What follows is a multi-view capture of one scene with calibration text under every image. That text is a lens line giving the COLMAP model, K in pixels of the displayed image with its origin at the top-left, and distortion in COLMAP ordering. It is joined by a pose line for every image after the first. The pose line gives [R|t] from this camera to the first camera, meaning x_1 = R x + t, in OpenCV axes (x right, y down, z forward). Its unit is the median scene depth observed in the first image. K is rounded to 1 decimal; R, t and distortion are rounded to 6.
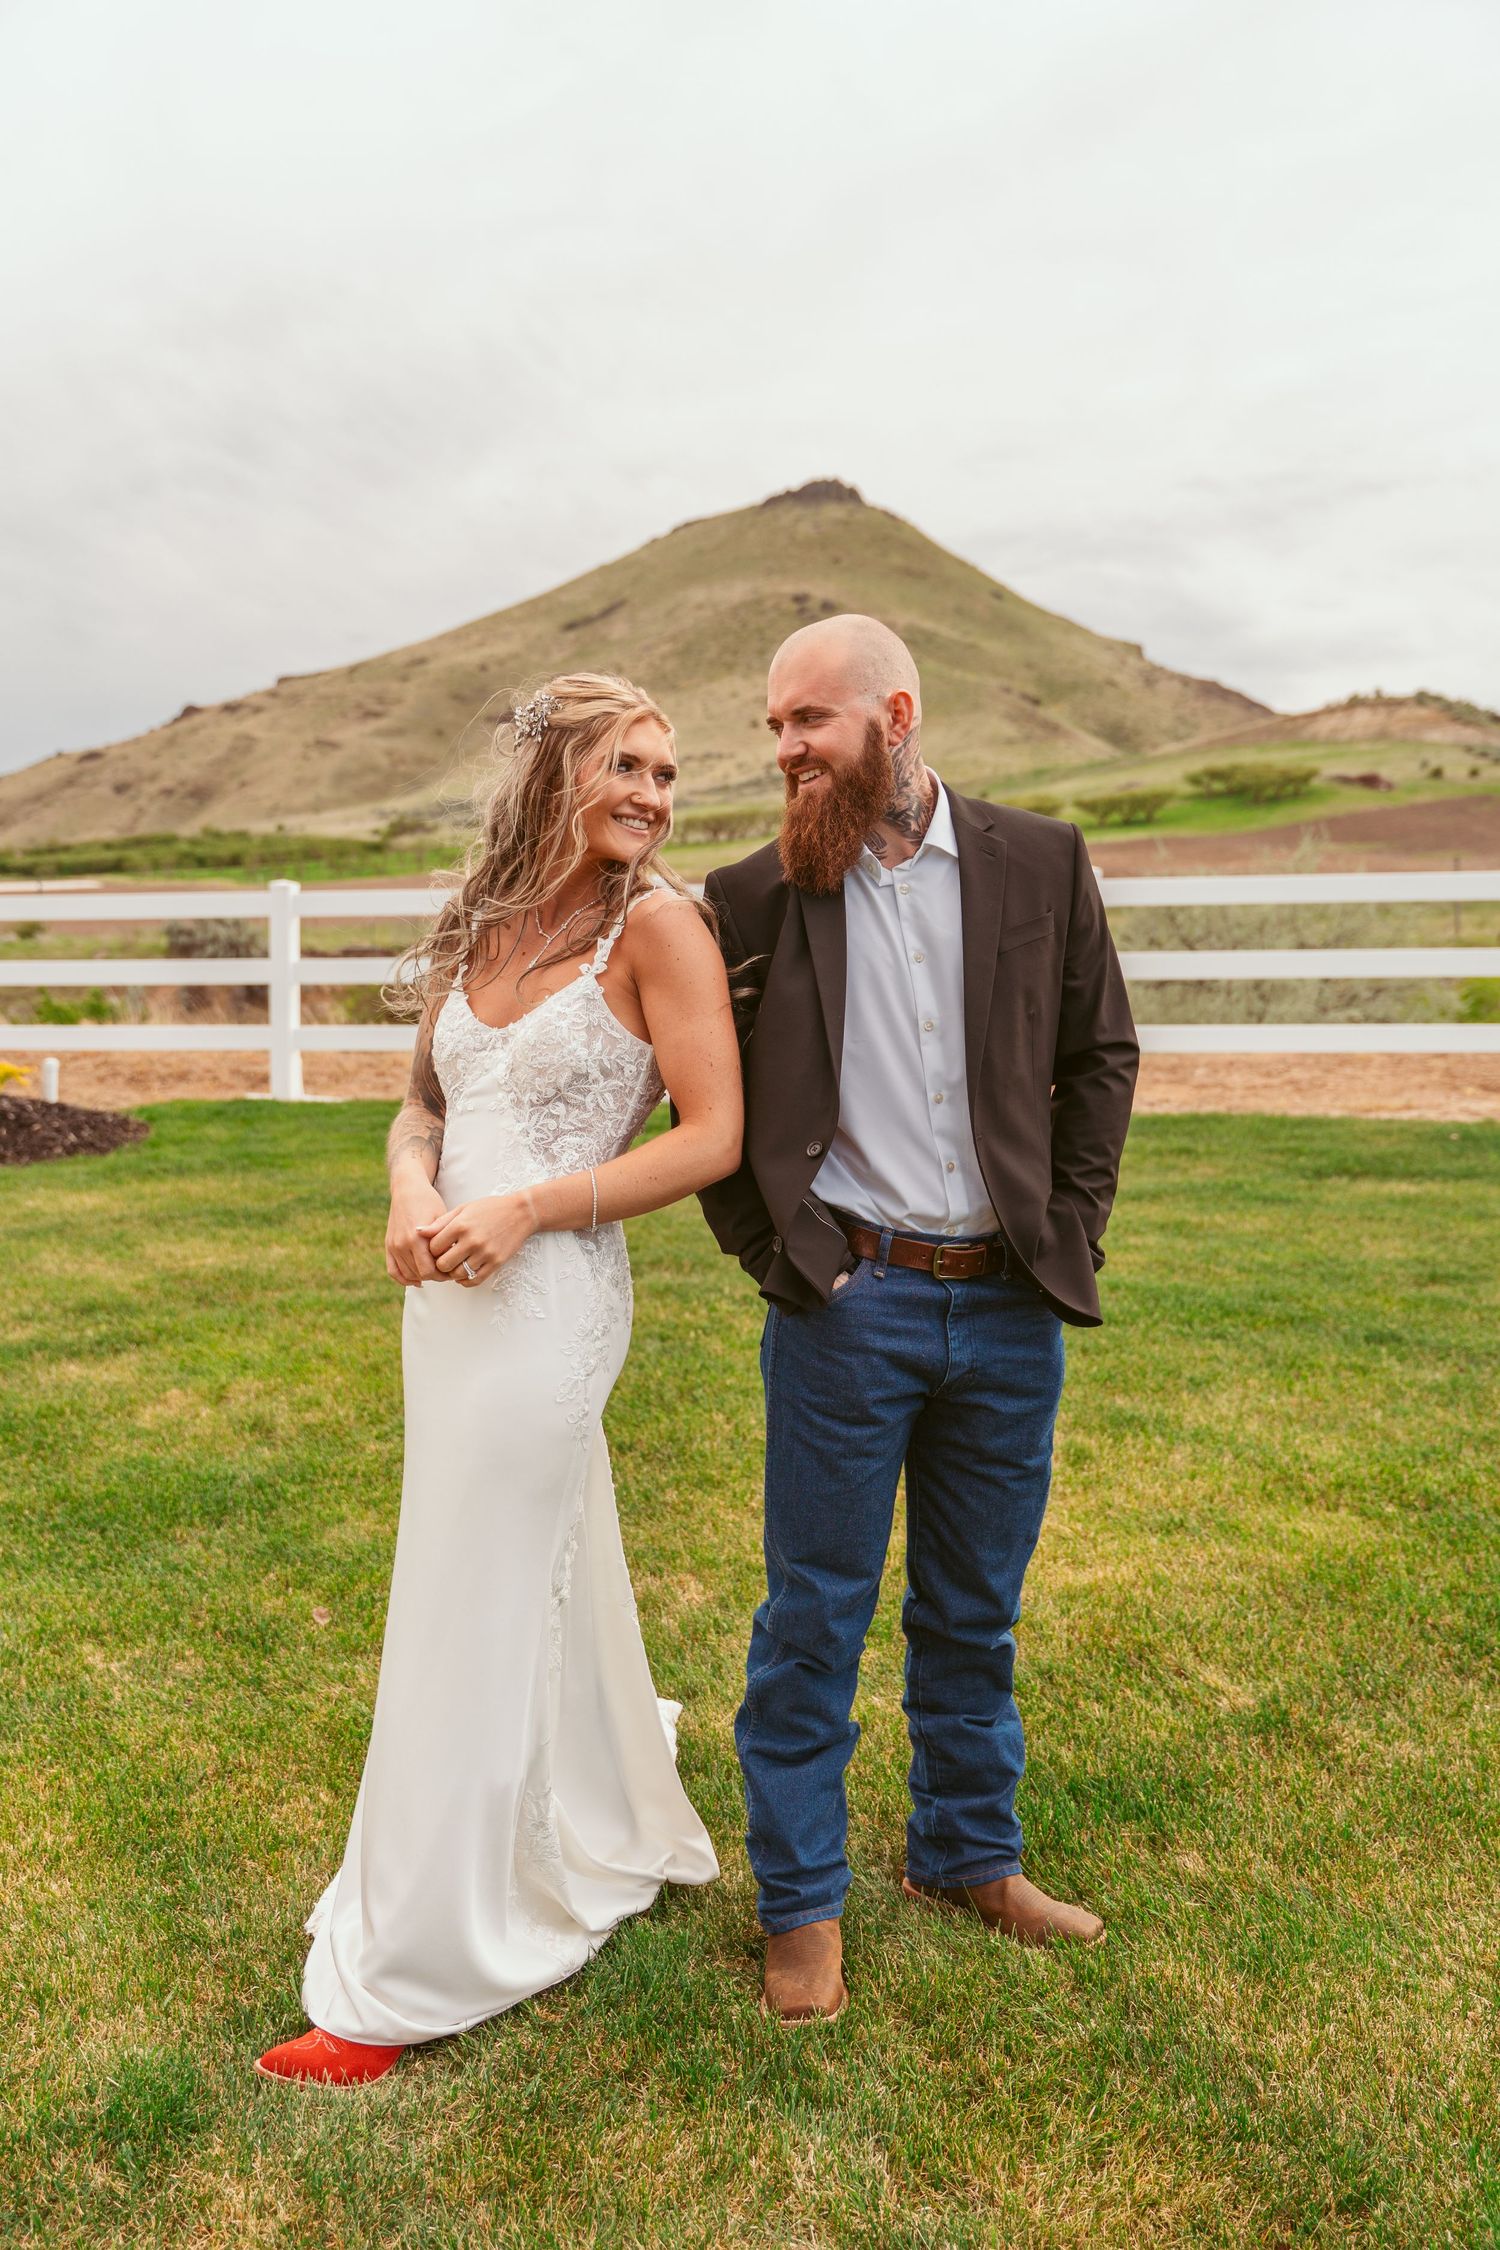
lens RADIAL K [[1976.2, 0, 739.5], [0, 1976.2, 1170.3], [0, 0, 1]] dist [0.003490, -0.009581]
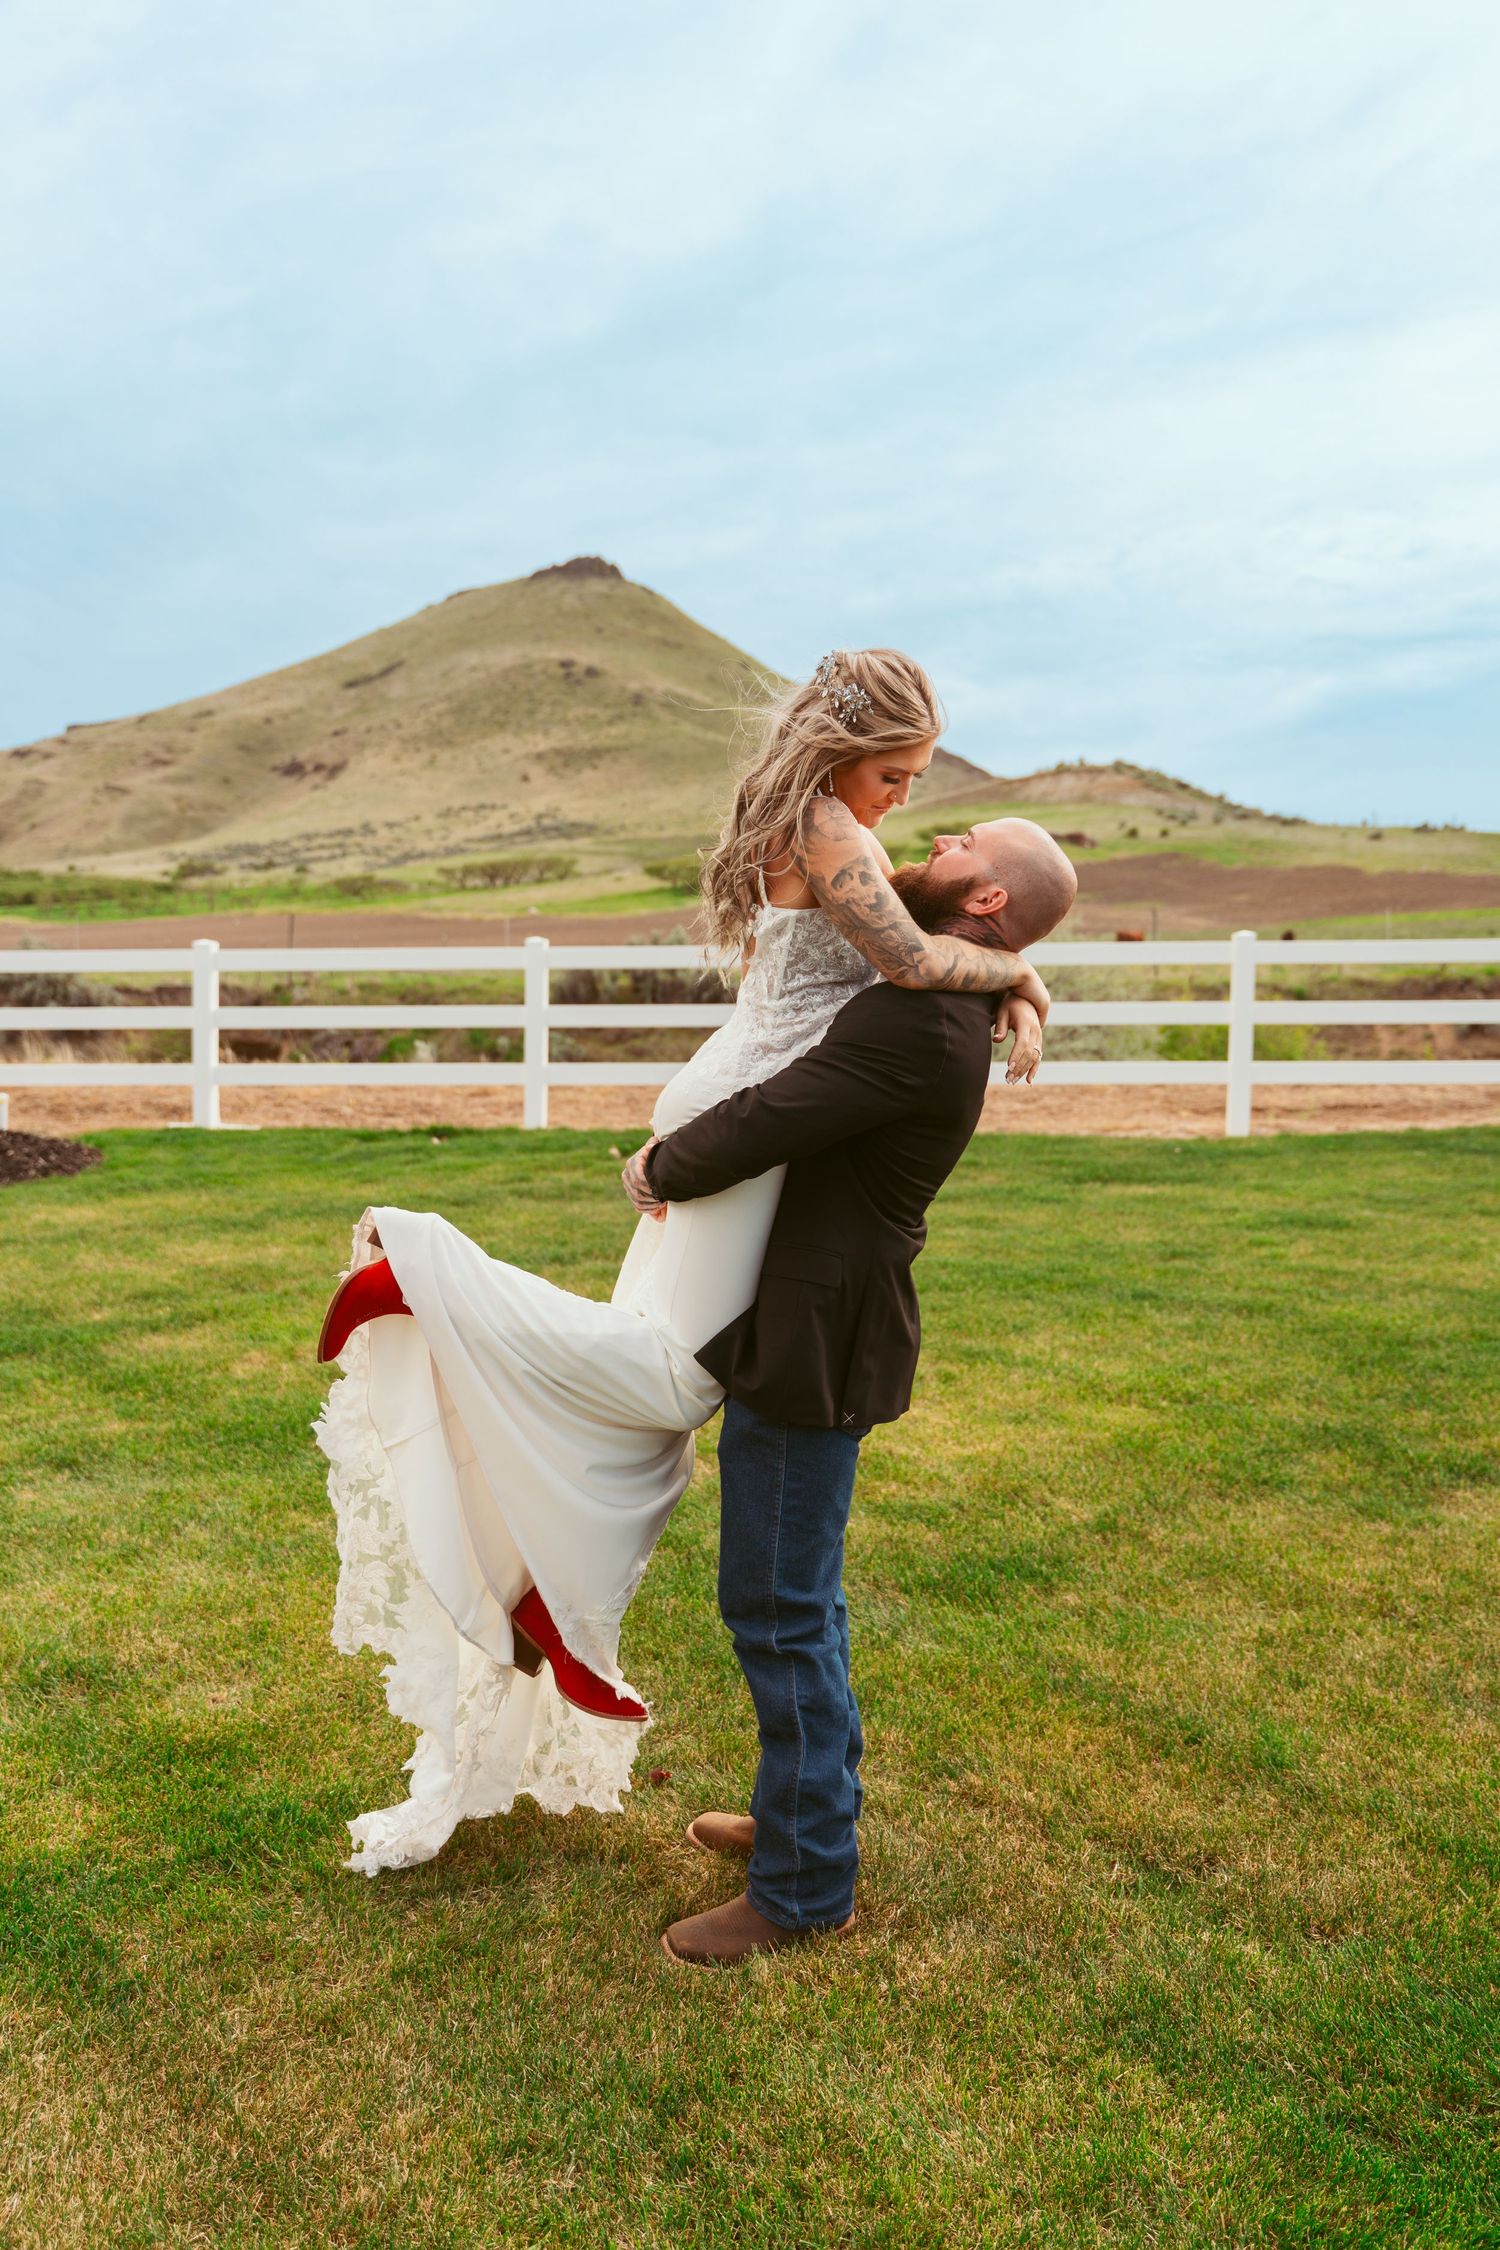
lens RADIAL K [[1813.0, 0, 747.3], [0, 1813.0, 1159.1], [0, 0, 1]] dist [0.006648, 0.005606]
pose [[0.991821, -0.009267, 0.127297, -0.070133], [0.011285, 0.999822, -0.015146, 0.003634], [-0.127134, 0.016459, 0.991749, -0.141135]]
